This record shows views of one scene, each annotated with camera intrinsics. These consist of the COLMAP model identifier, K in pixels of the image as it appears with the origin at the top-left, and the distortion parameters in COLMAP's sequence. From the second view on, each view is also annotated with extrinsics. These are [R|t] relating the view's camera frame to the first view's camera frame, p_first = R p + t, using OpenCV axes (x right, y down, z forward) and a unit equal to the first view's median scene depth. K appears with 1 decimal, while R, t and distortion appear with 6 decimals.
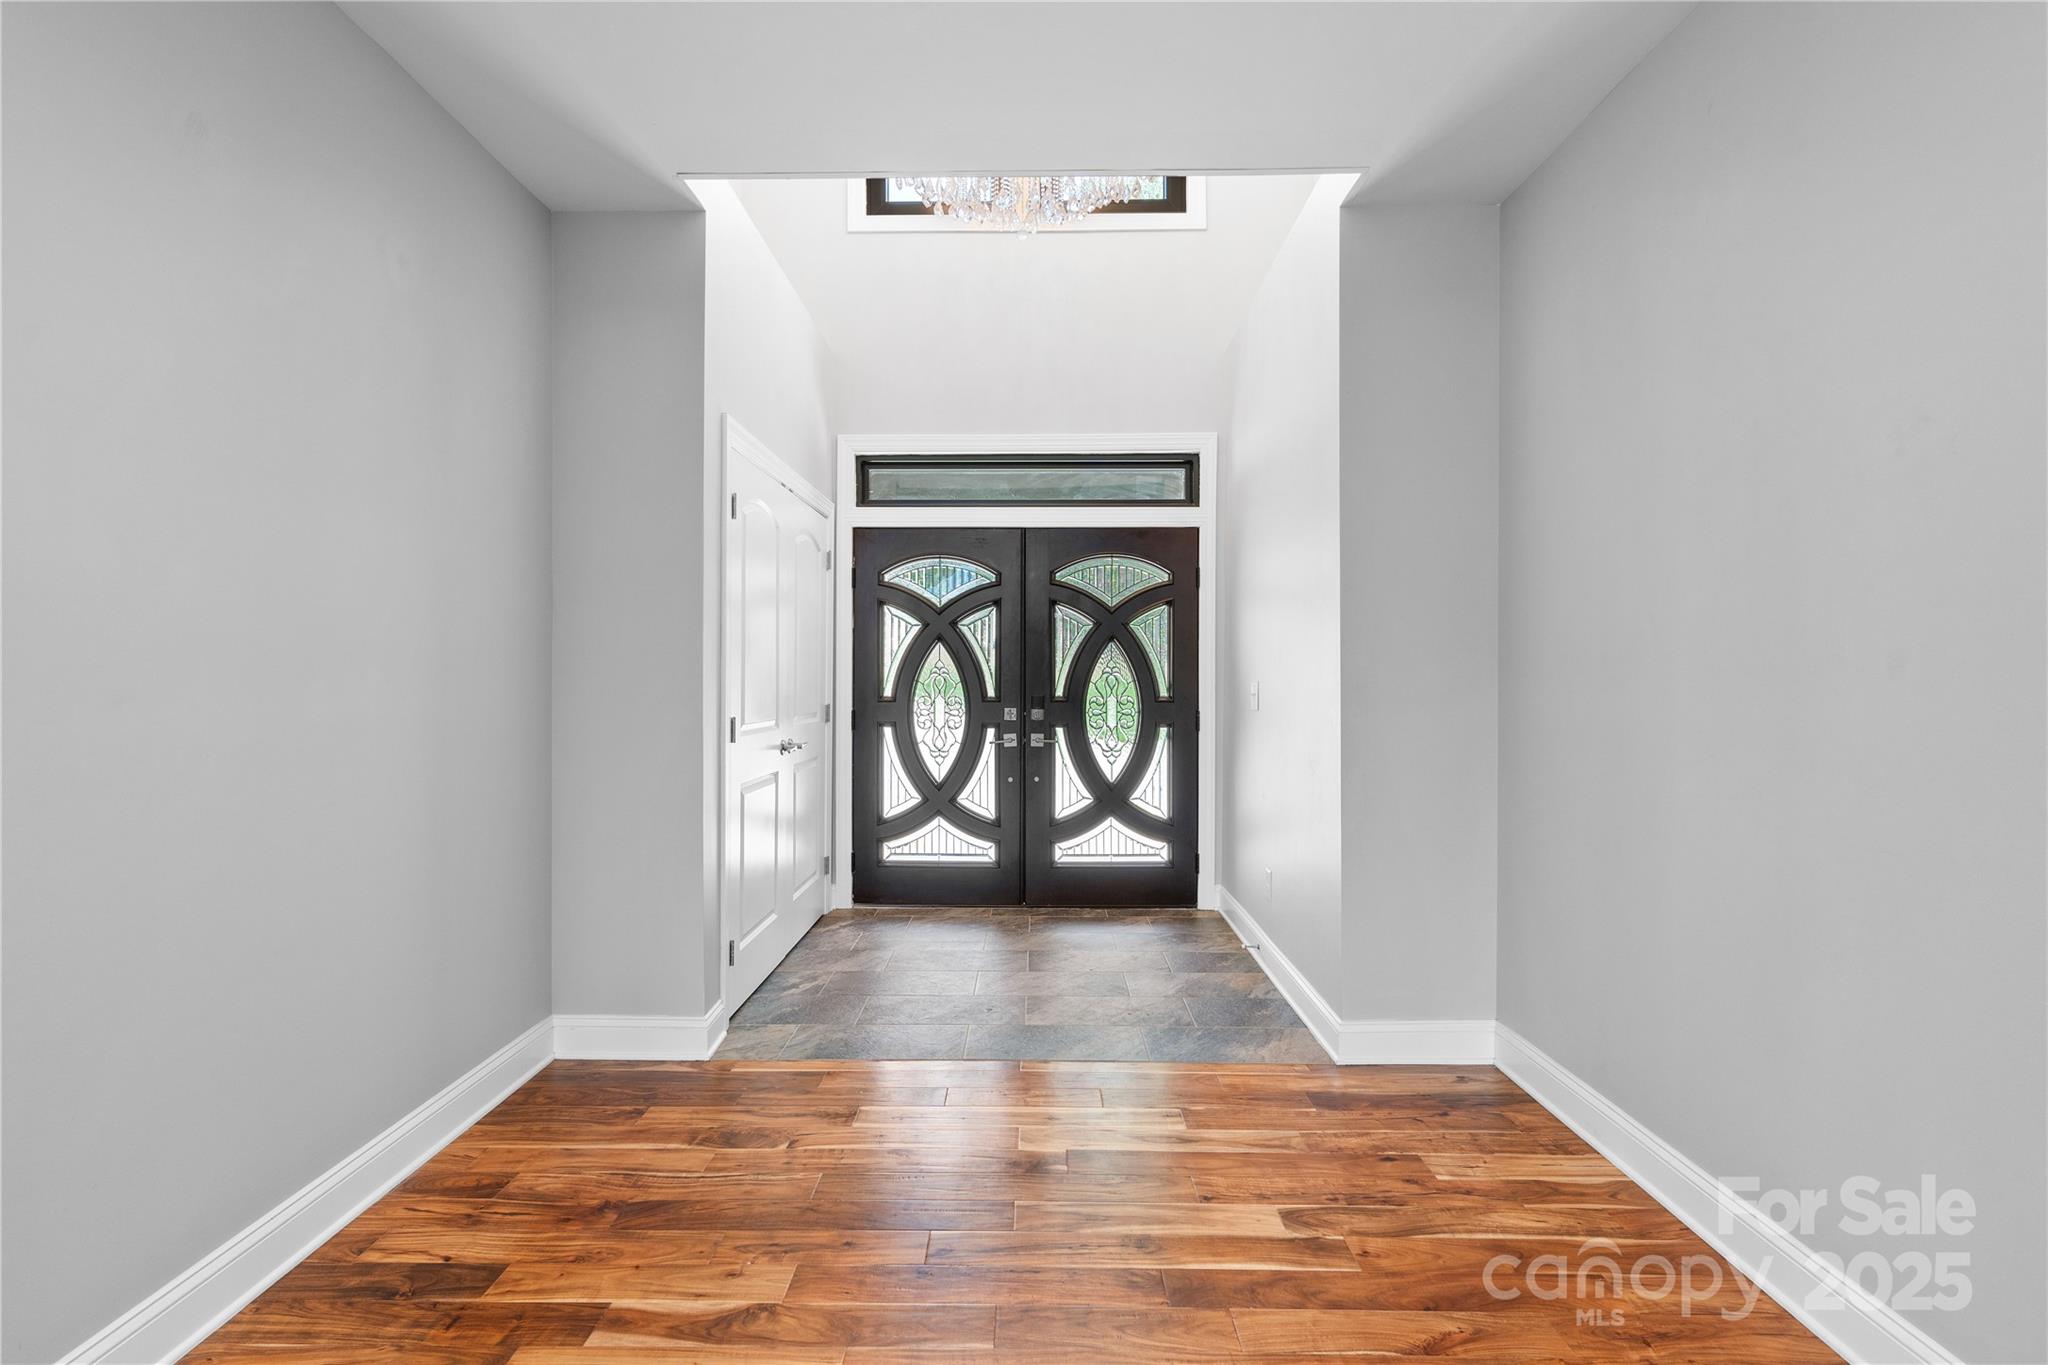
lens RADIAL K [[944.6, 0, 1025.5], [0, 944.6, 669.8], [0, 0, 1]] dist [-0.005033, 0.001254]
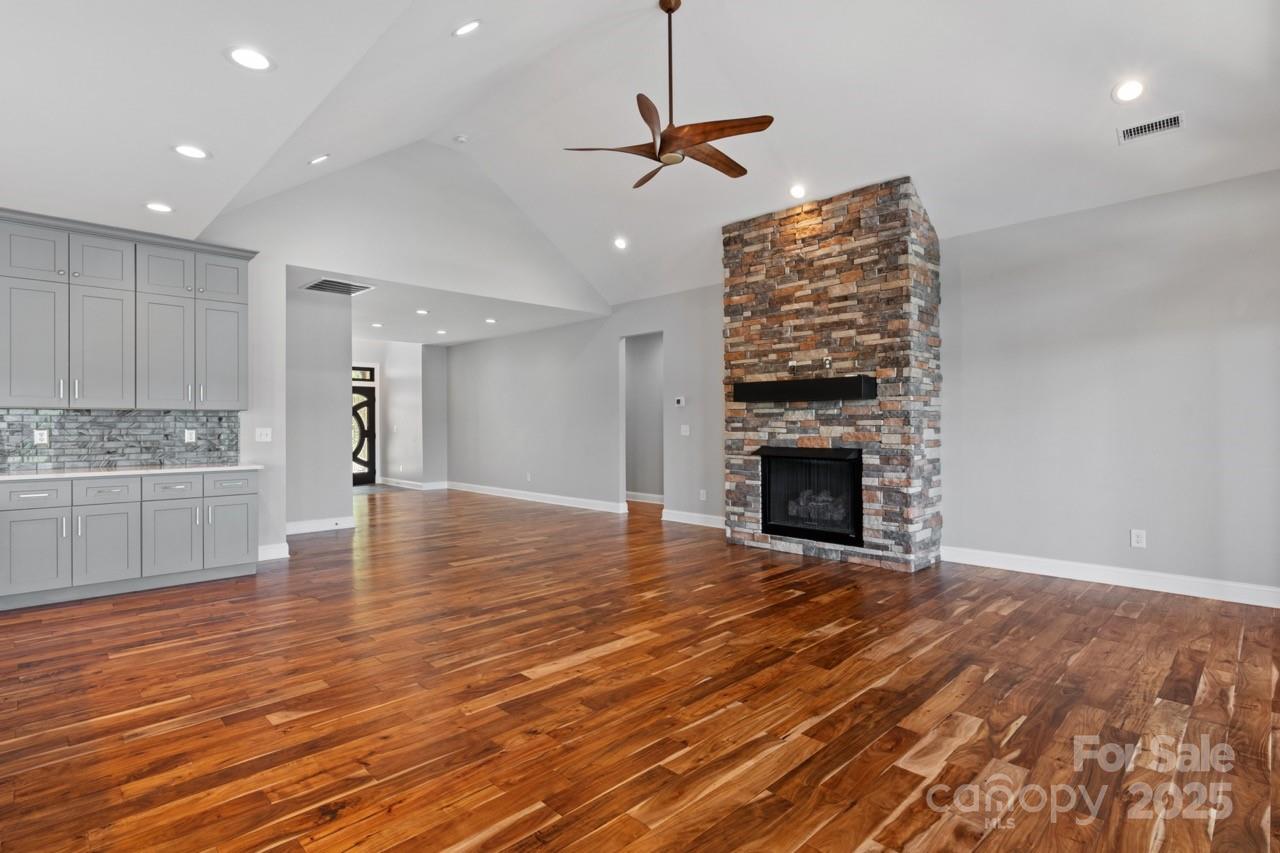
lens RADIAL K [[621.4, 0, 640.0], [0, 621.4, 430.0], [0, 0, 1]] dist [-0.002694, -0.000130]
pose [[0.702926, -0.009910, 0.711194, -0.891931], [0.007326, 0.999951, 0.006693, 0.020188], [-0.711225, 0.000505, 0.702964, -1.626836]]
